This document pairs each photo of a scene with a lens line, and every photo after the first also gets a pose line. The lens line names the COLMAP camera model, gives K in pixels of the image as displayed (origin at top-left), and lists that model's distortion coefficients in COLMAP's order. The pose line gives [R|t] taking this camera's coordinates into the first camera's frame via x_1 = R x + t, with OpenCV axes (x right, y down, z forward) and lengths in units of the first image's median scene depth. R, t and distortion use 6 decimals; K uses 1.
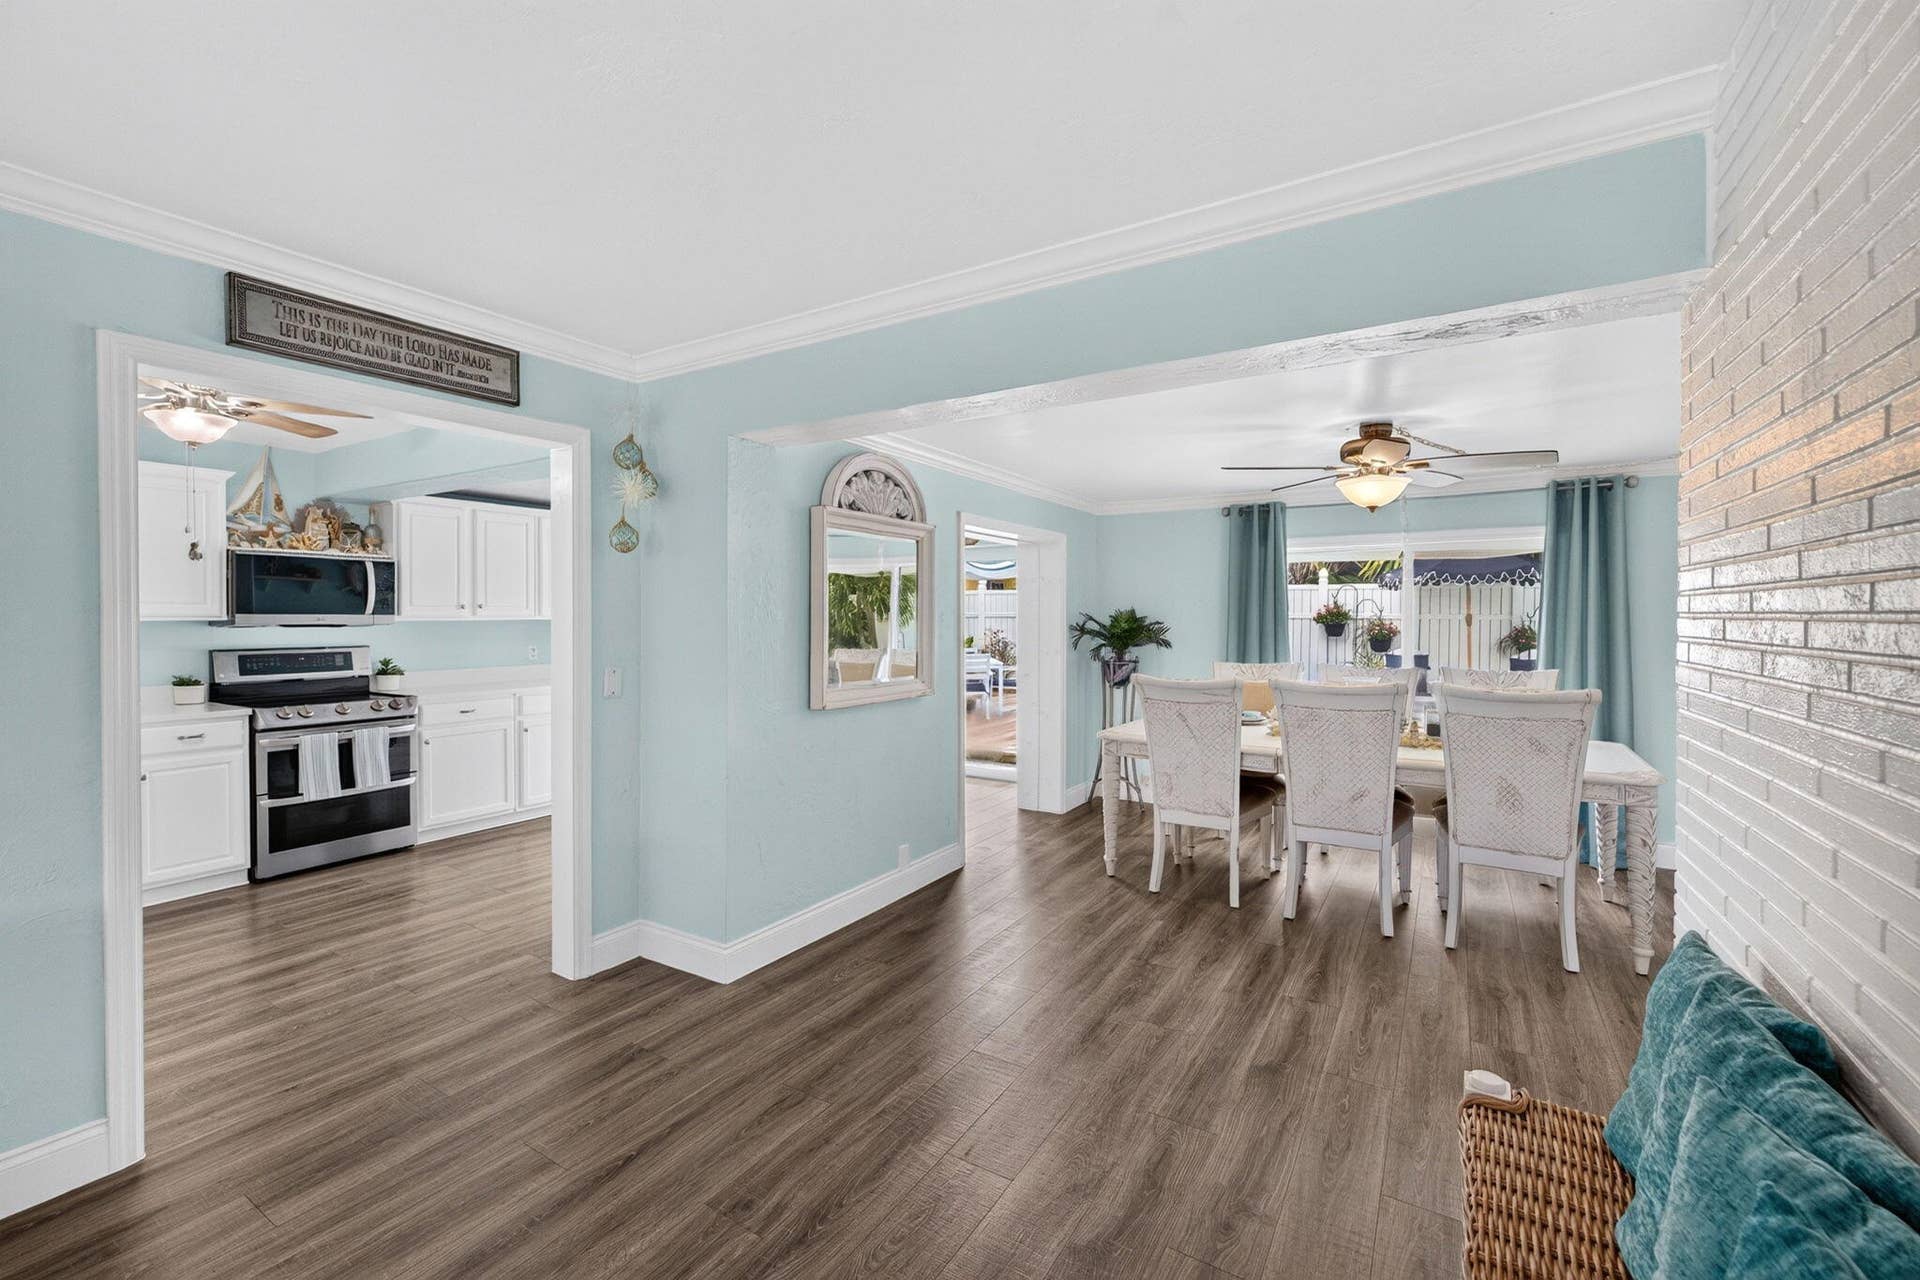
lens RADIAL K [[800.4, 0, 958.9], [0, 800.4, 623.8], [0, 0, 1]] dist [0.001023, 0.000047]
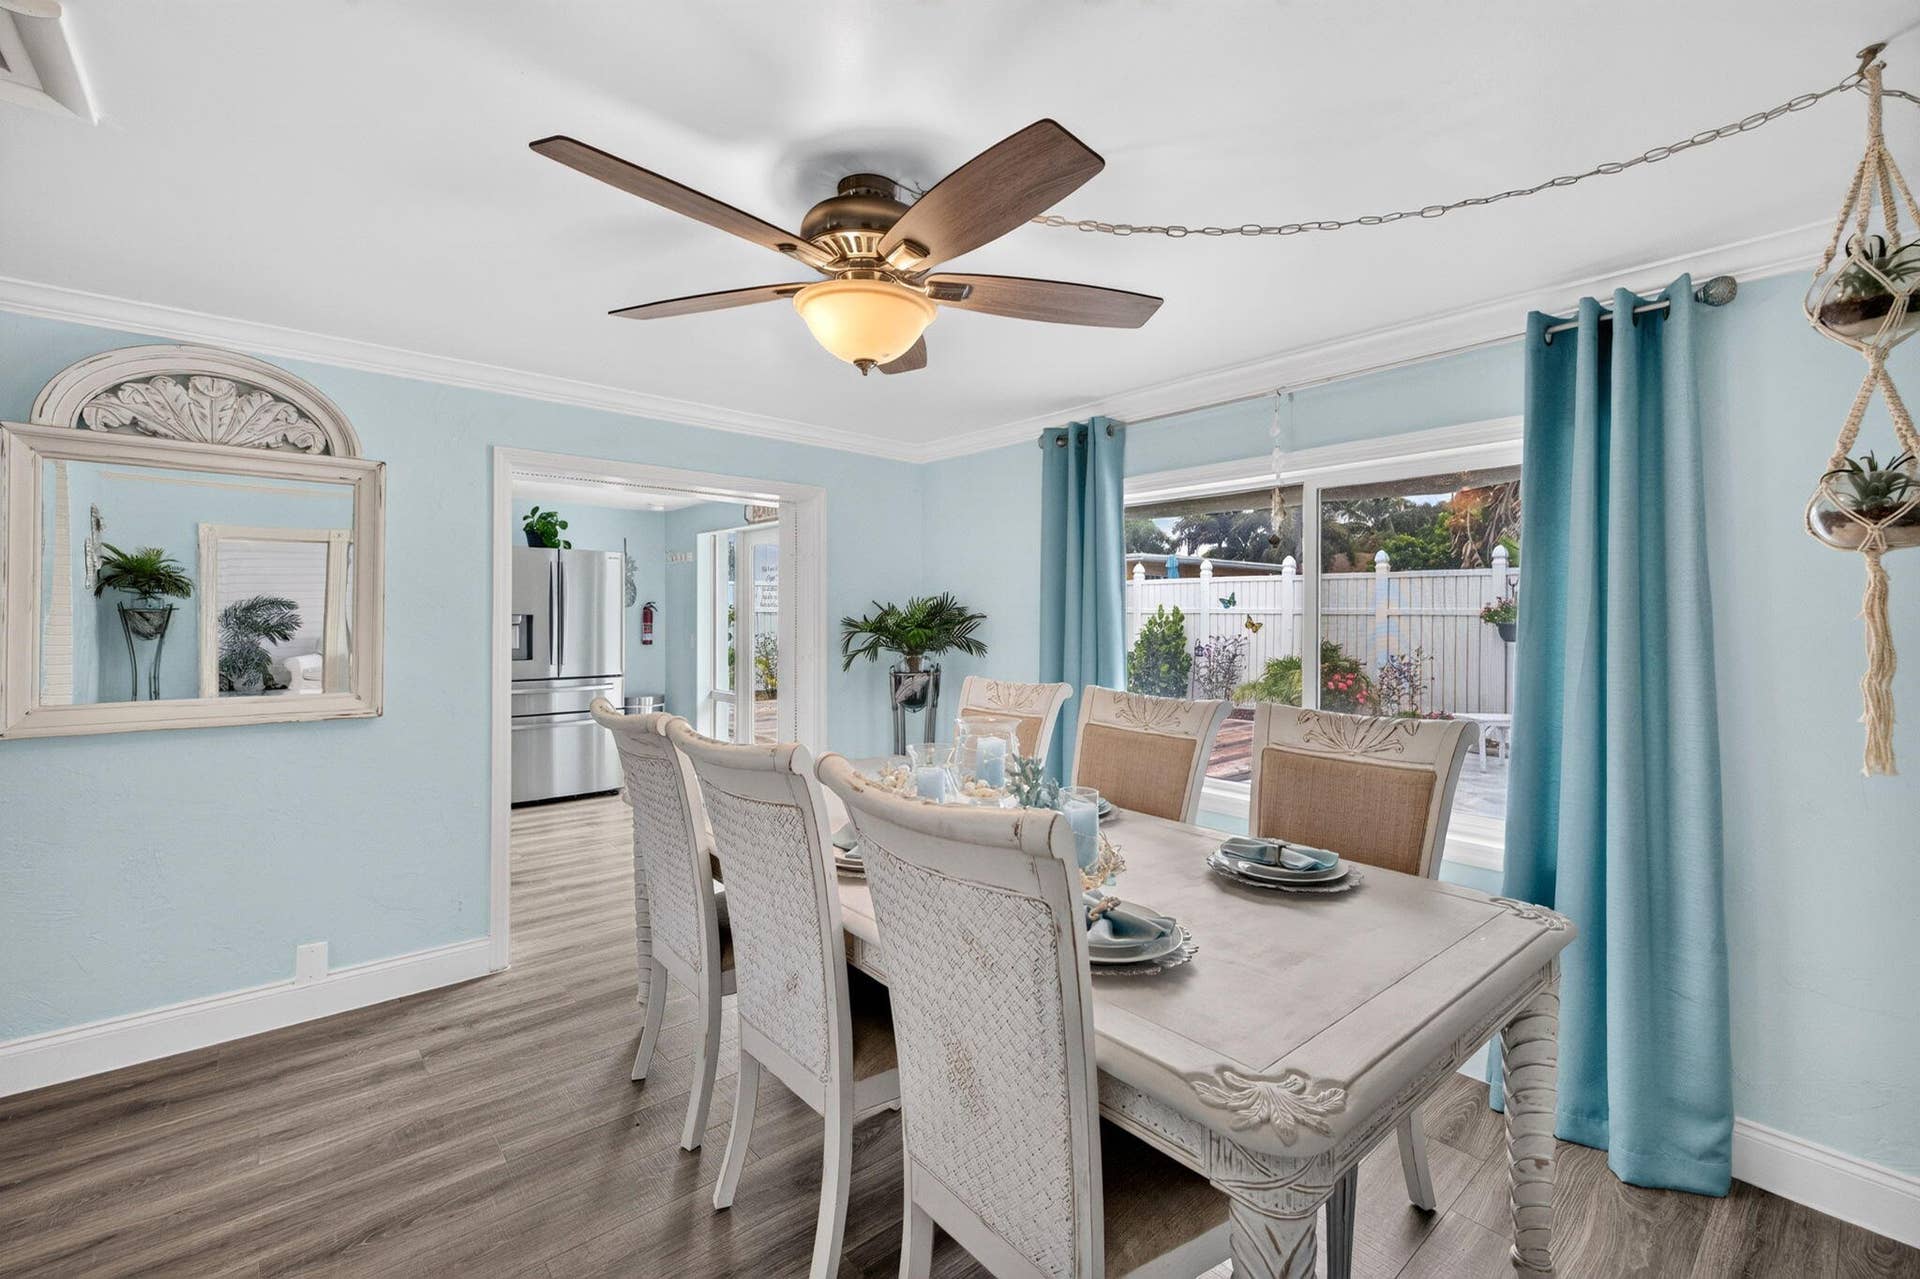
lens RADIAL K [[818.5, 0, 960.5], [0, 818.5, 606.6], [0, 0, 1]] dist [0.018731, -0.000030]
pose [[0.951375, 0.010411, -0.307859, 0.530048], [-0.014138, 0.999851, -0.009878, -0.002262], [0.307710, 0.013750, 0.951381, 0.410644]]
